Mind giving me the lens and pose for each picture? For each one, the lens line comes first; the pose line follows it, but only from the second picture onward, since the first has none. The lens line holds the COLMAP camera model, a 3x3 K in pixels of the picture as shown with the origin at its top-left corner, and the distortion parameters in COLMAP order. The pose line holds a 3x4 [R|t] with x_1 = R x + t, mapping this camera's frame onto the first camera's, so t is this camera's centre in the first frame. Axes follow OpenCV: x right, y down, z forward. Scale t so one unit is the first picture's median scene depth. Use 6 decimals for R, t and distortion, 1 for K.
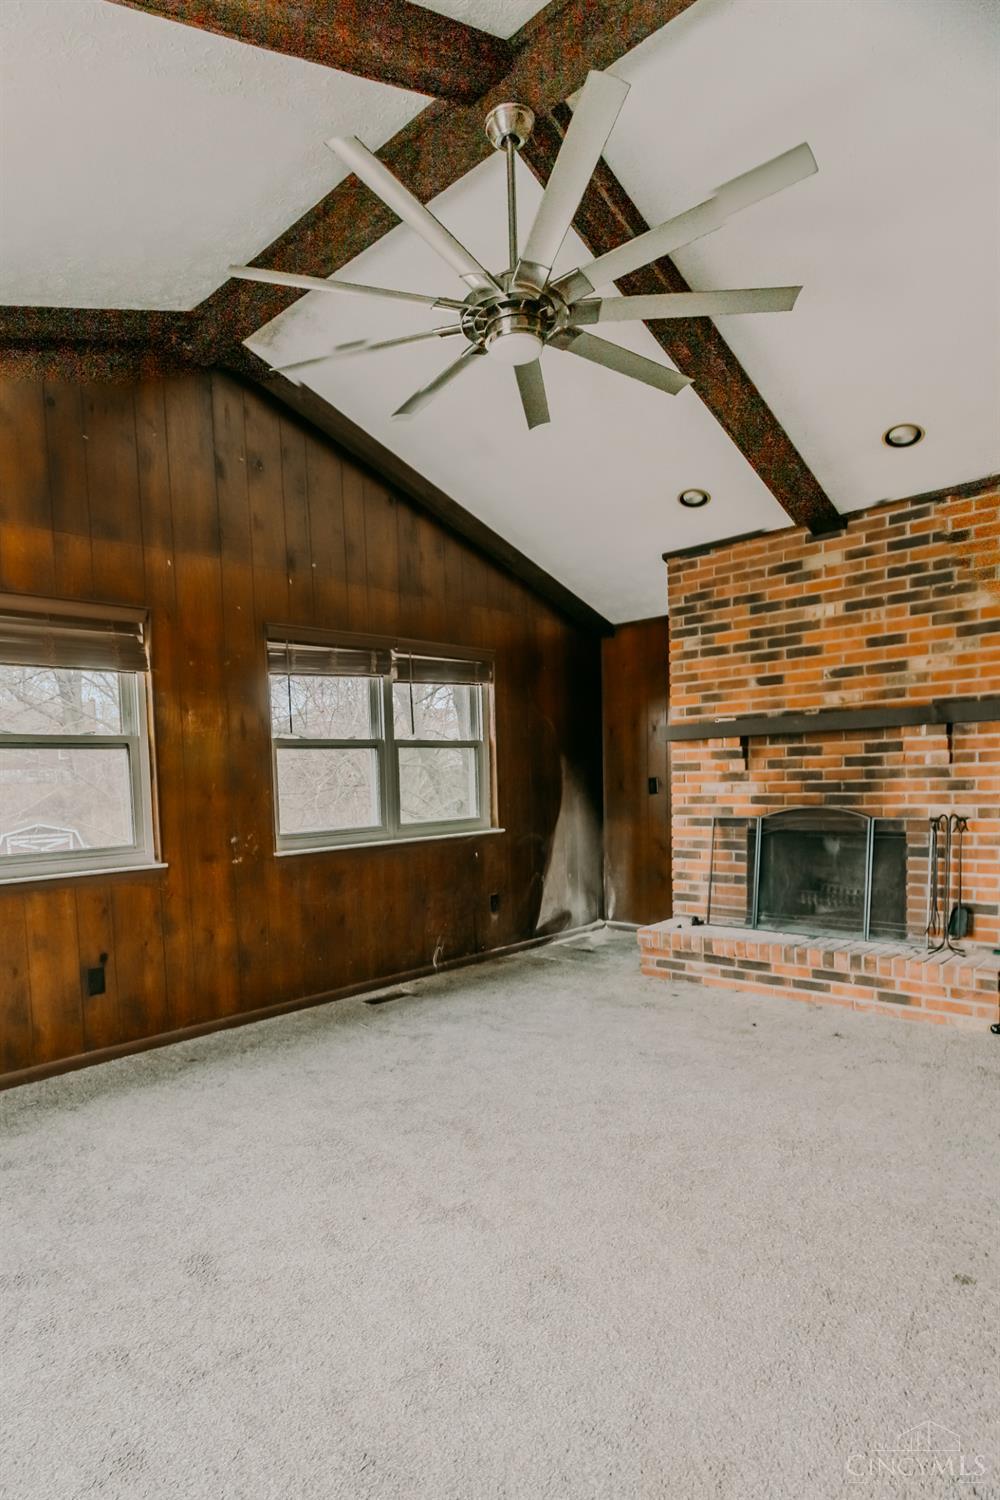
lens RADIAL K [[842.5, 0, 437.0], [0, 842.5, 838.9], [0, 0, 1]] dist [-0.004317, 0.000561]
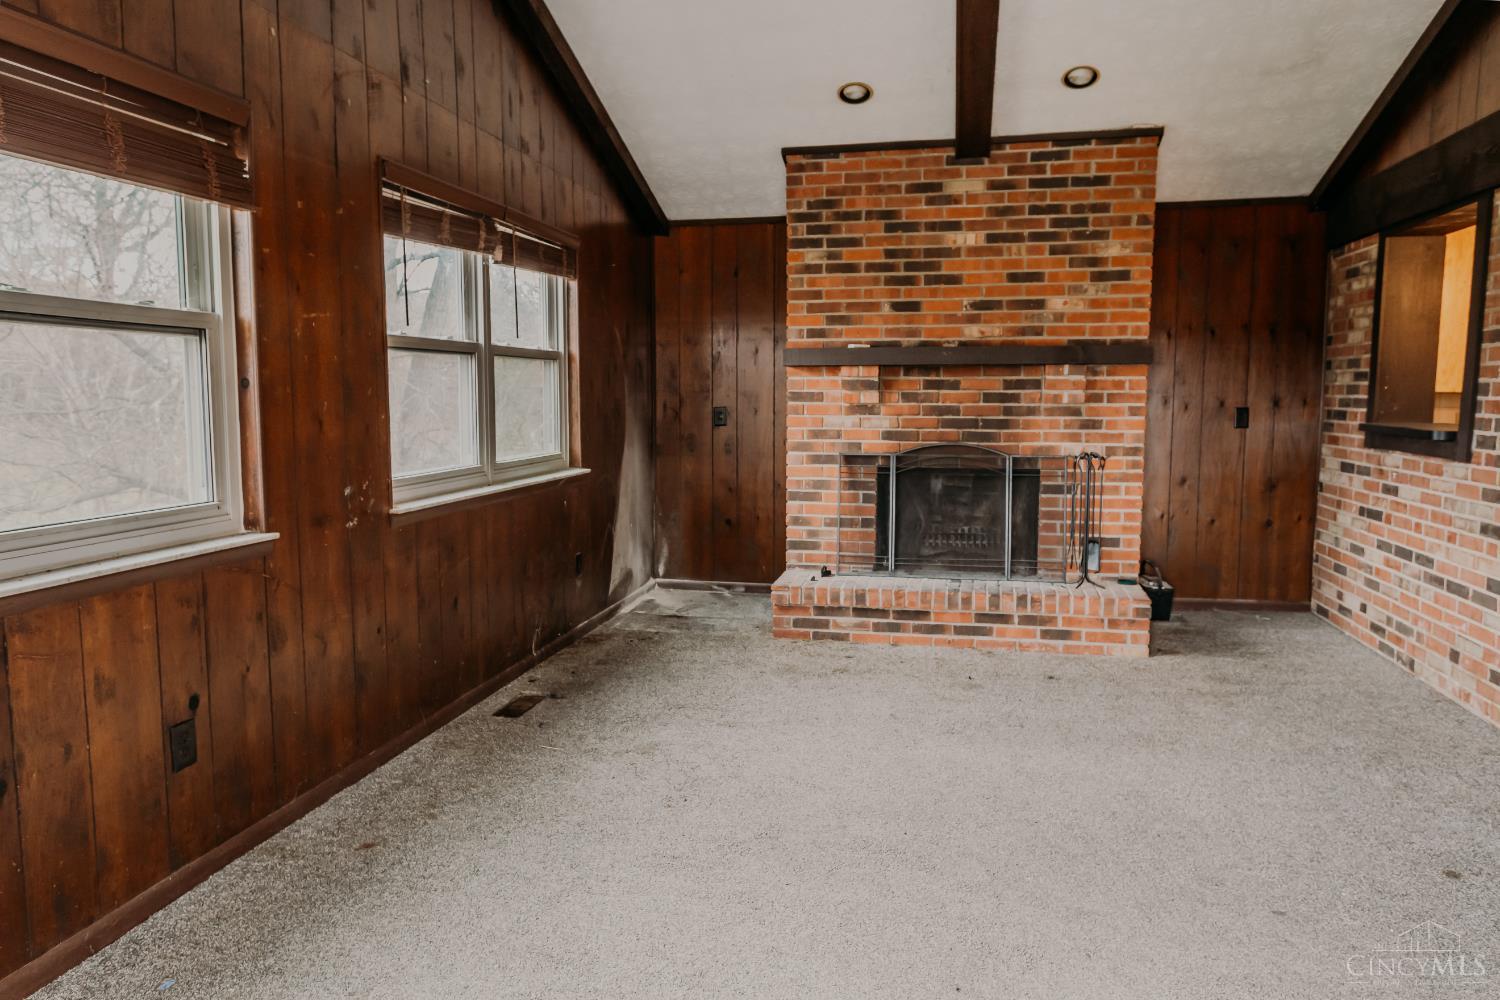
lens RADIAL K [[1004.7, 0, 756.3], [0, 1004.7, 489.7], [0, 0, 1]] dist [-0.005889, 0.004368]
pose [[0.826446, -0.019500, 0.562678, -0.404846], [0.011410, 0.999775, 0.017888, -0.009478], [-0.562900, -0.008364, 0.826483, 0.196449]]
